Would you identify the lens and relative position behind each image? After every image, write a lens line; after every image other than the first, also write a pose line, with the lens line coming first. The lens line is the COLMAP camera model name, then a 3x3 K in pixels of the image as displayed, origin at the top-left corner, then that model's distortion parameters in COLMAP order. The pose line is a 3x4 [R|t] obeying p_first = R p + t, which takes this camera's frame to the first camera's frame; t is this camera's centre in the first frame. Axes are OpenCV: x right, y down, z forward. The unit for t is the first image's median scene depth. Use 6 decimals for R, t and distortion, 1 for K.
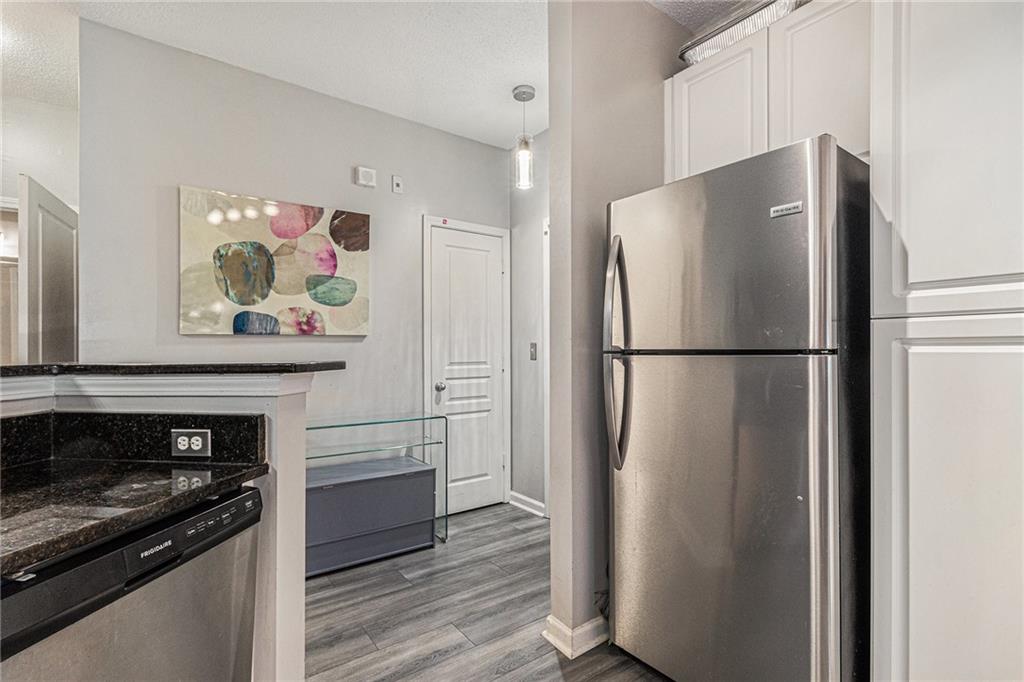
lens RADIAL K [[483.0, 0, 509.6], [0, 483.0, 347.2], [0, 0, 1]] dist [-0.000799, 0.000134]
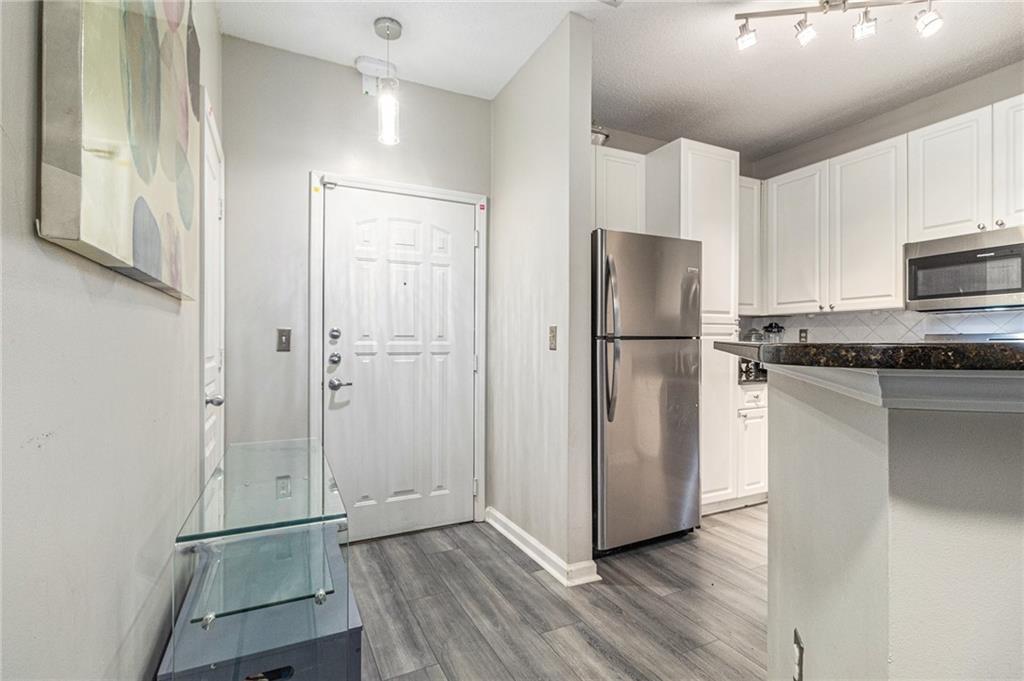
lens RADIAL K [[483.0, 0, 509.6], [0, 483.0, 346.7], [0, 0, 1]] dist [-0.000799, 0.000134]
pose [[0.157122, 0.001845, 0.987577, -0.988306], [-0.006523, 0.999978, -0.000831, 0.034811], [-0.987558, -0.006311, 0.157131, 0.888889]]
